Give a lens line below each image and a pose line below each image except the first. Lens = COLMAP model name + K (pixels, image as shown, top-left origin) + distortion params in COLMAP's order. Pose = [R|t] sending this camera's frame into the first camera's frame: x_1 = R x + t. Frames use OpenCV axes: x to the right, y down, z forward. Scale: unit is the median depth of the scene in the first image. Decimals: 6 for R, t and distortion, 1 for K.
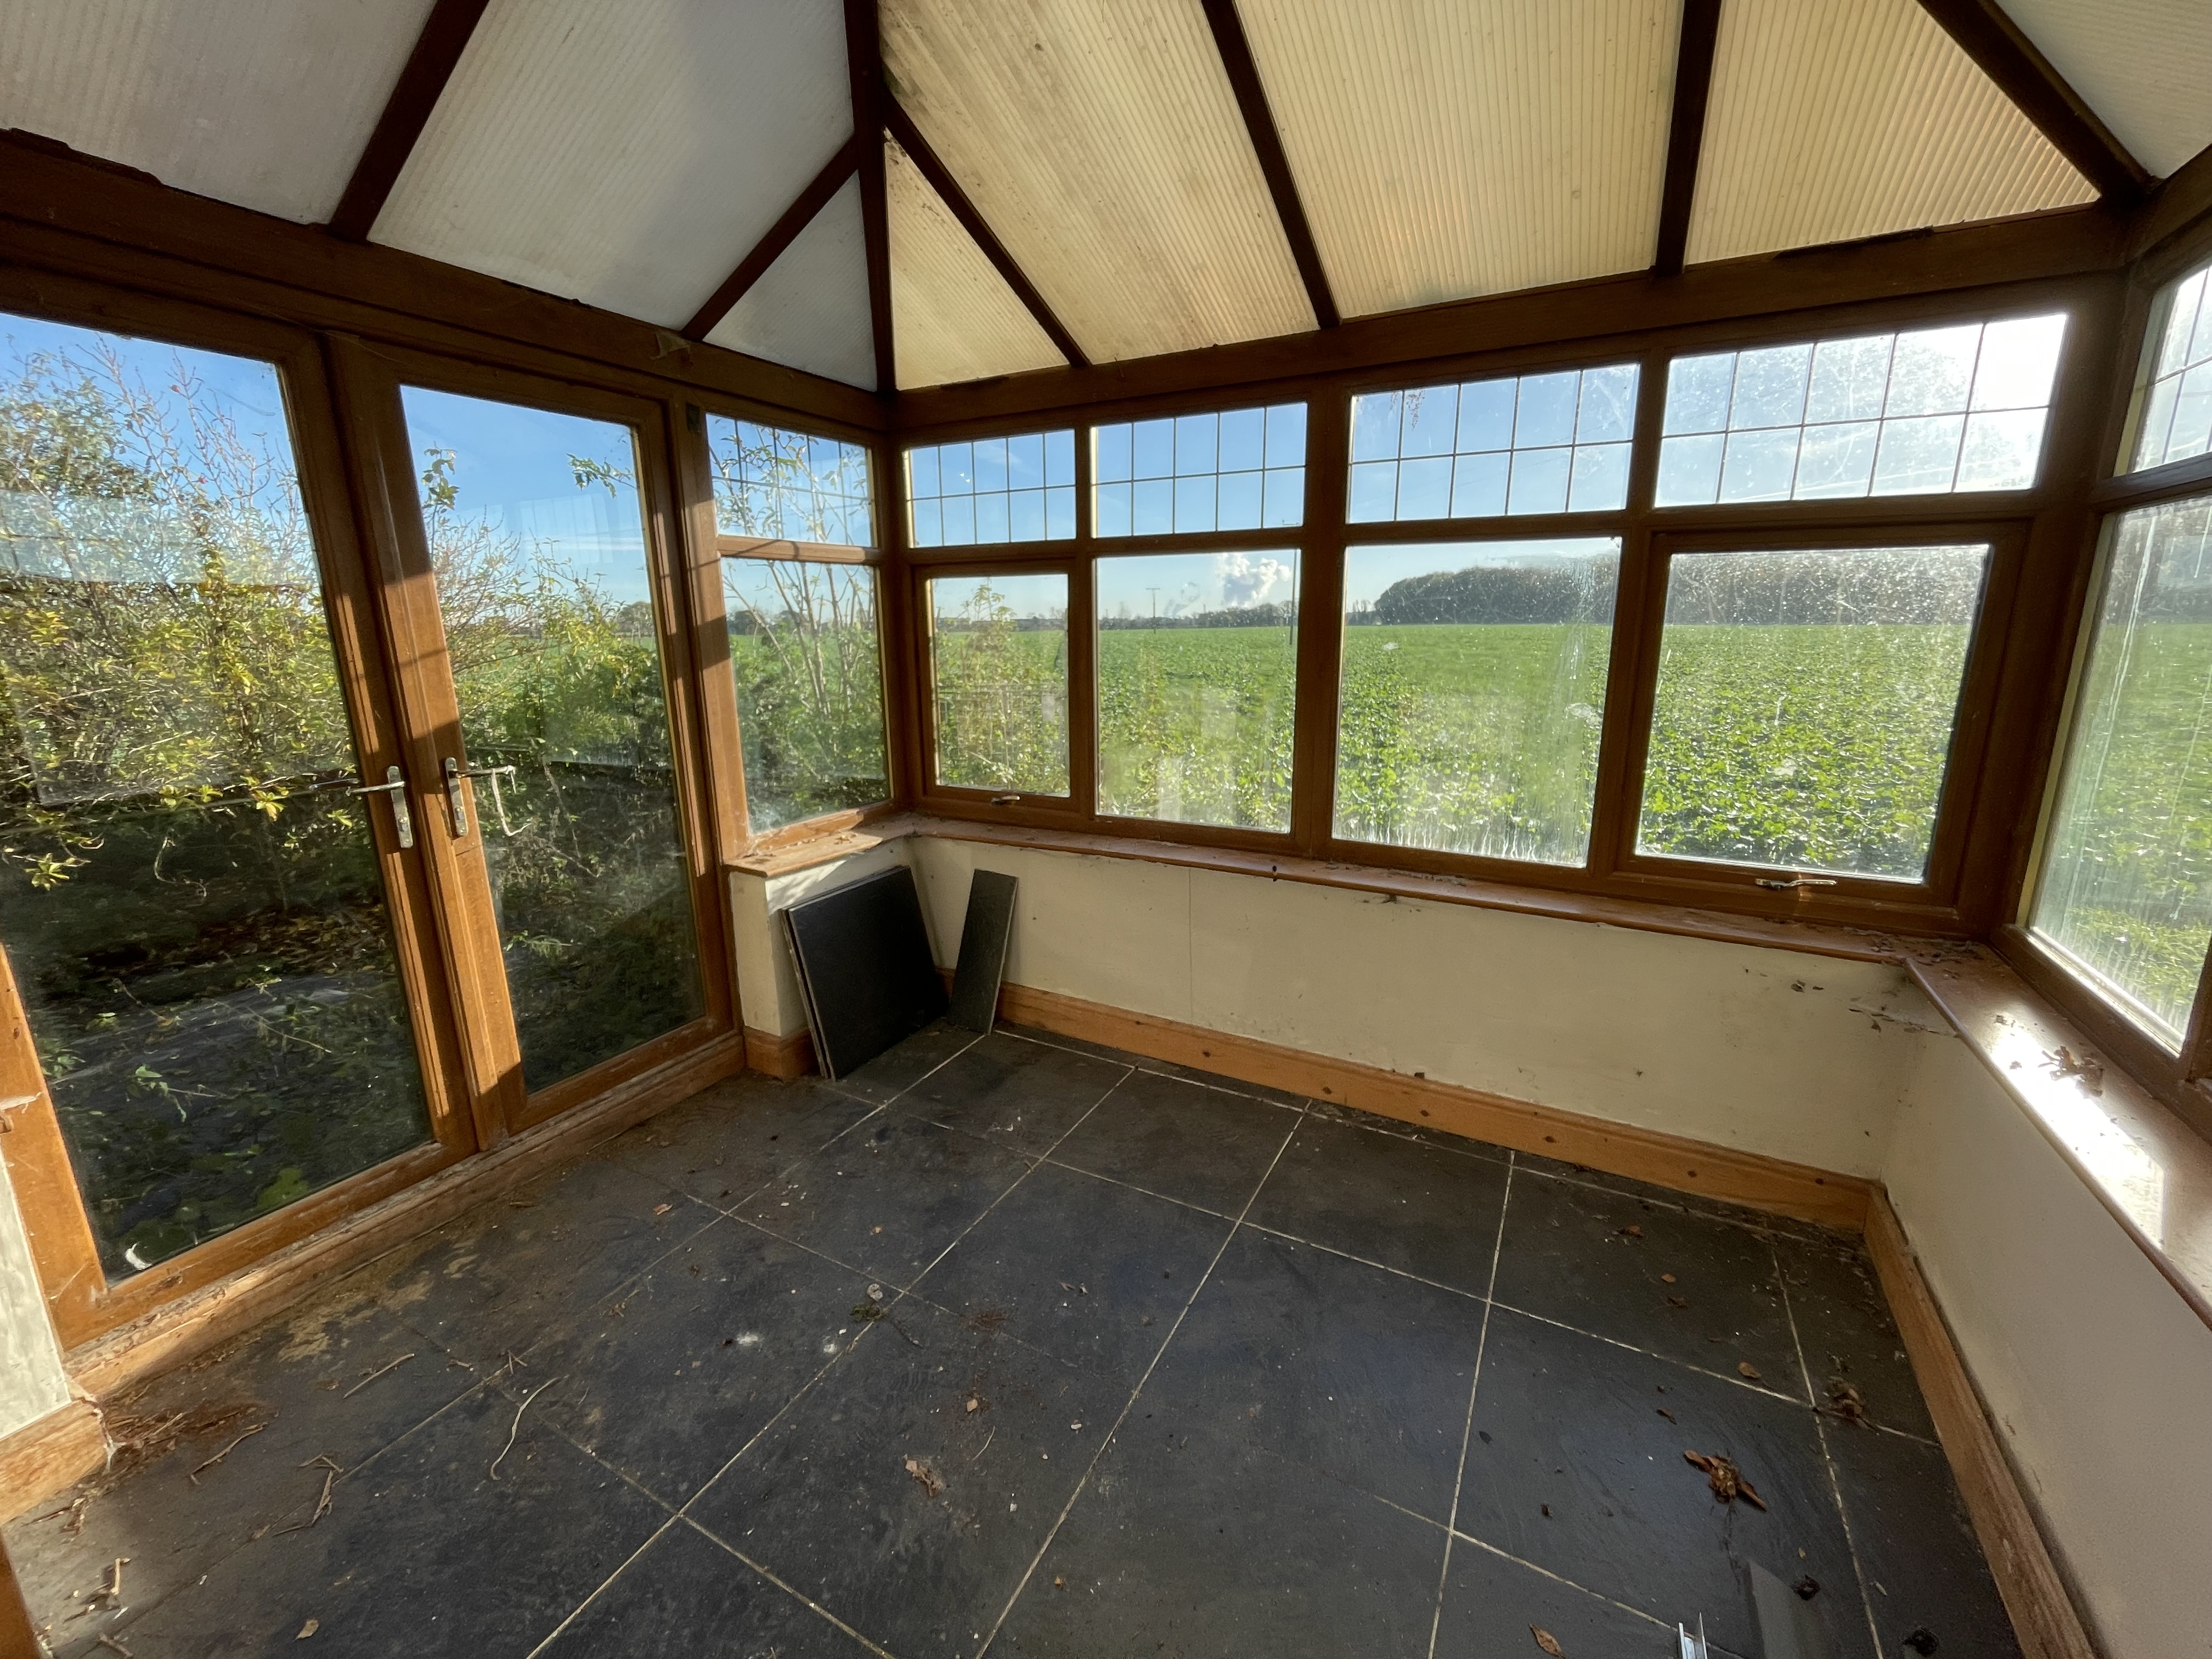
lens RADIAL K [[903.2, 0, 1105.6], [0, 903.2, 826.0], [0, 0, 1]] dist [-0.001715, -0.000338]
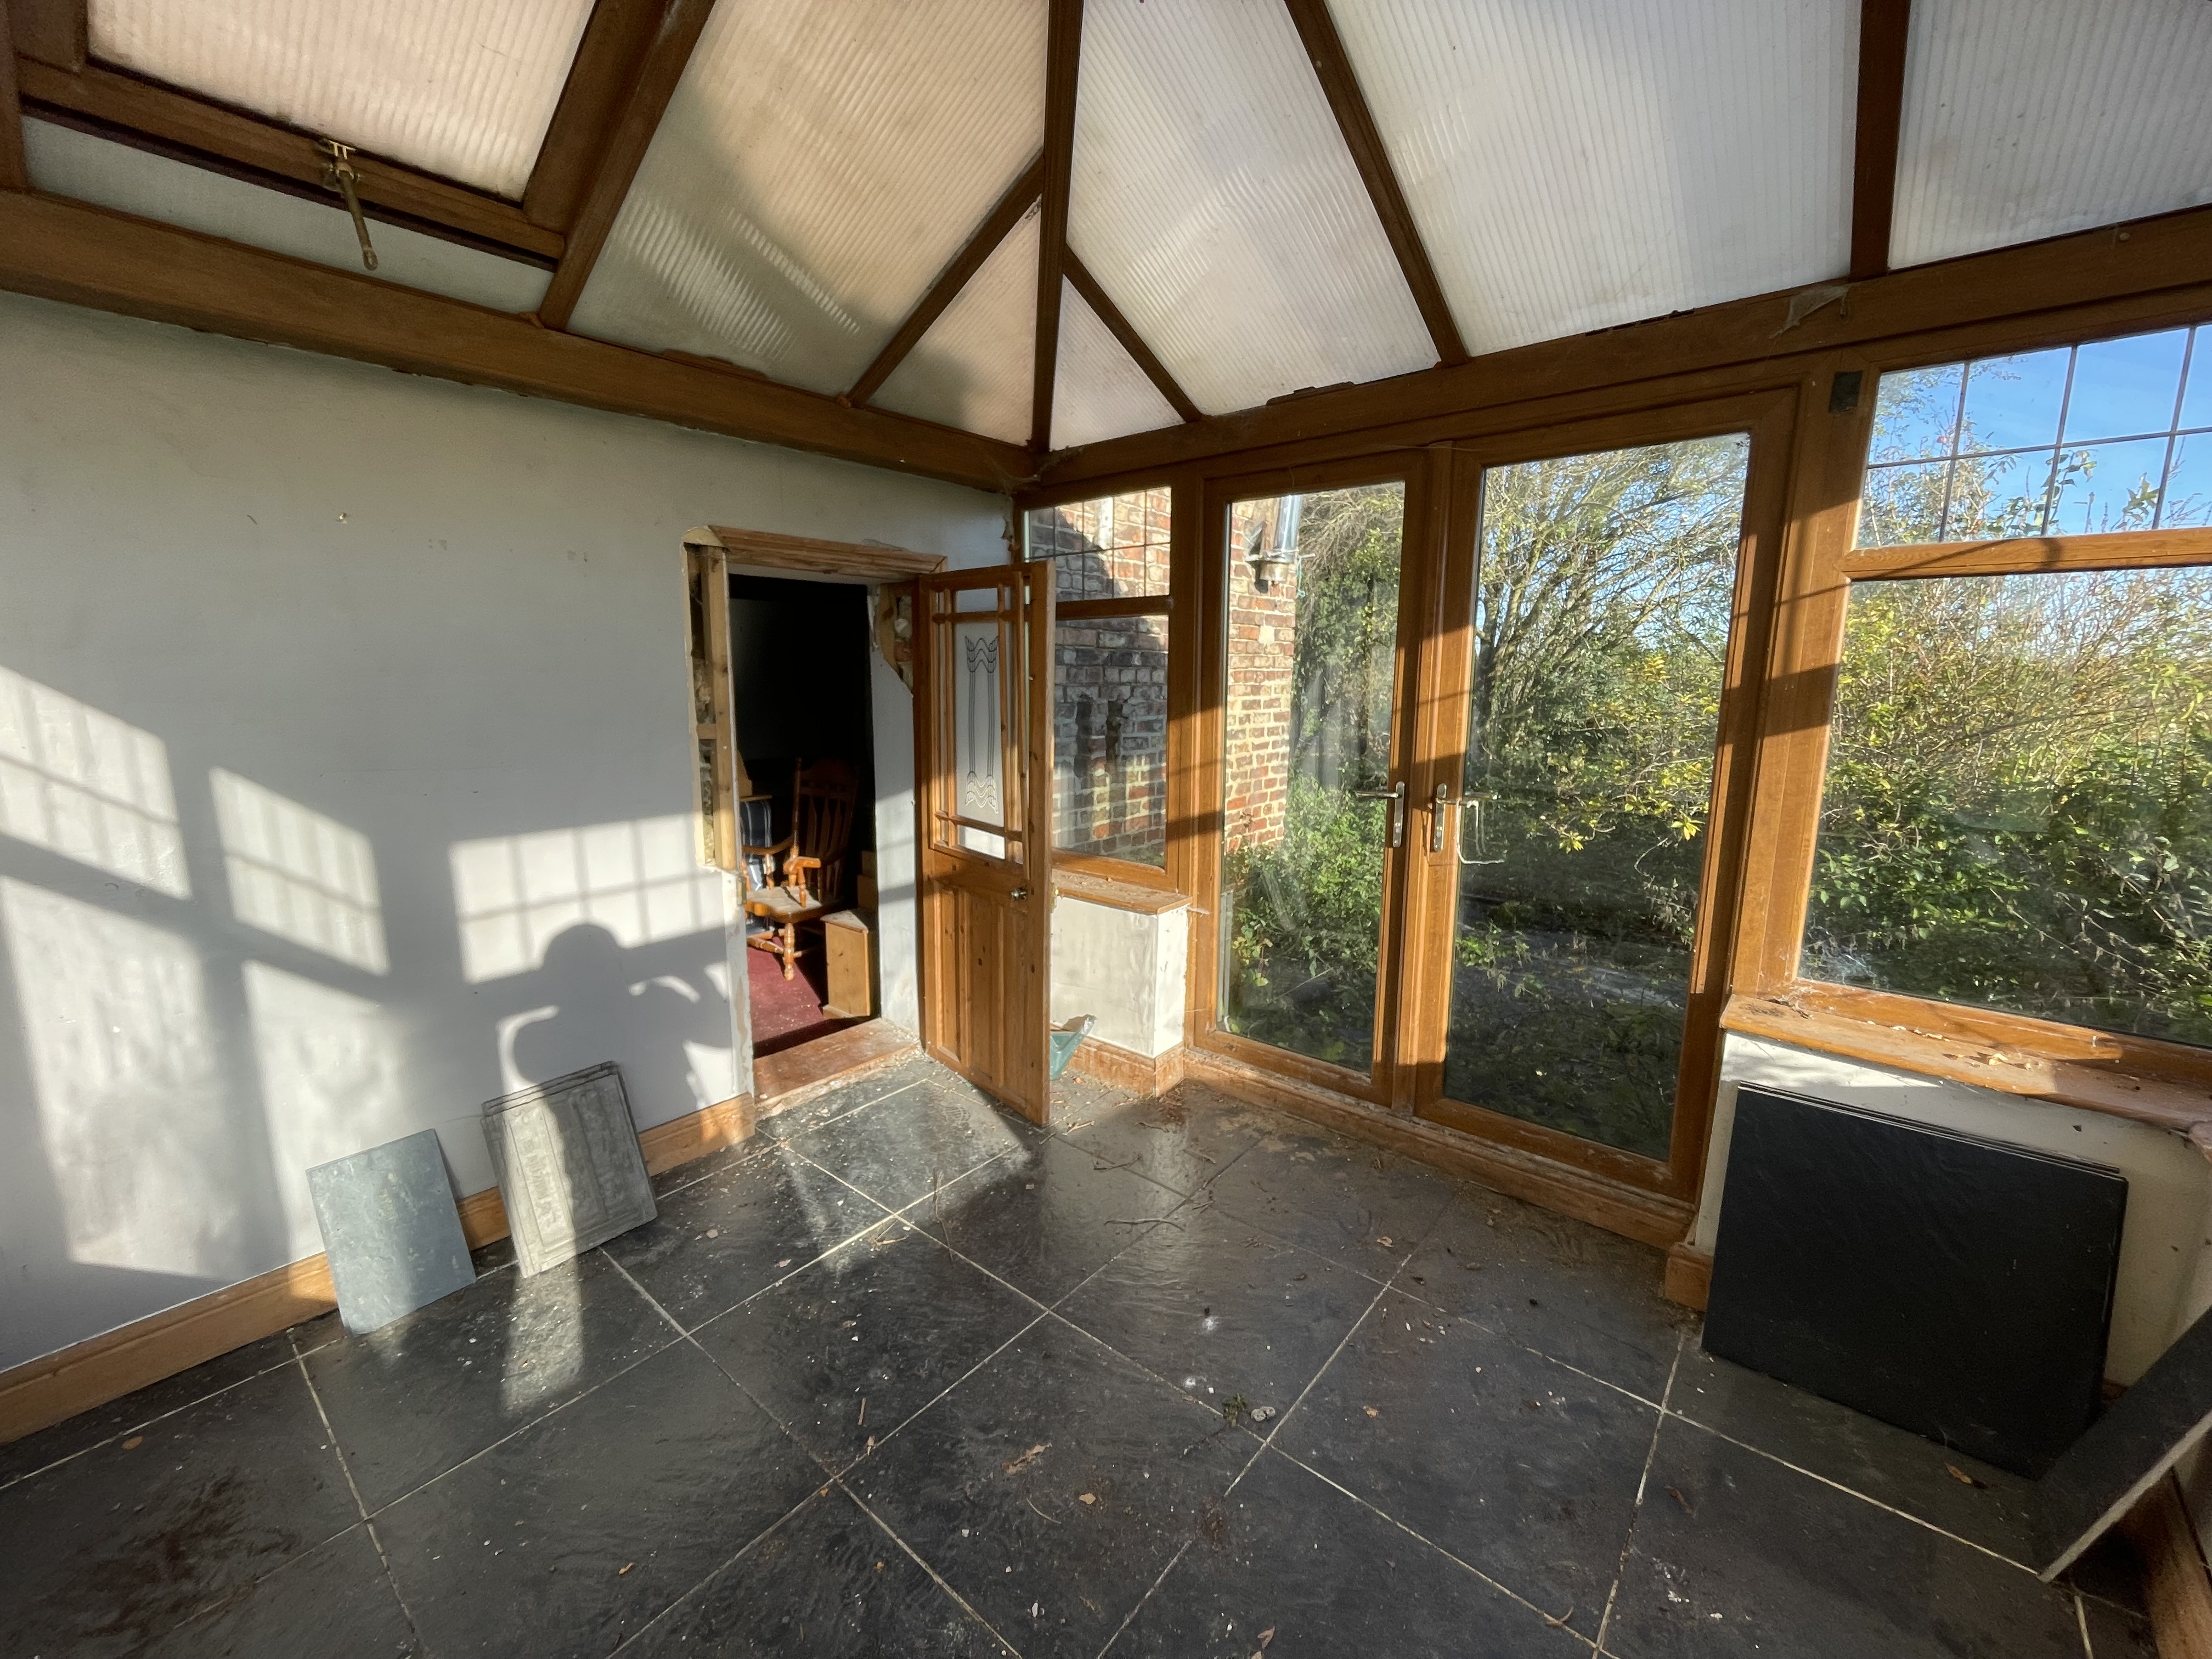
lens RADIAL K [[903.2, 0, 1104.7], [0, 903.2, 823.0], [0, 0, 1]] dist [-0.001715, -0.000338]
pose [[-0.202638, 0.178786, -0.962795, 0.442962], [-0.219901, 0.949774, 0.222650, -0.170618], [0.954244, 0.256837, -0.153145, 0.690130]]
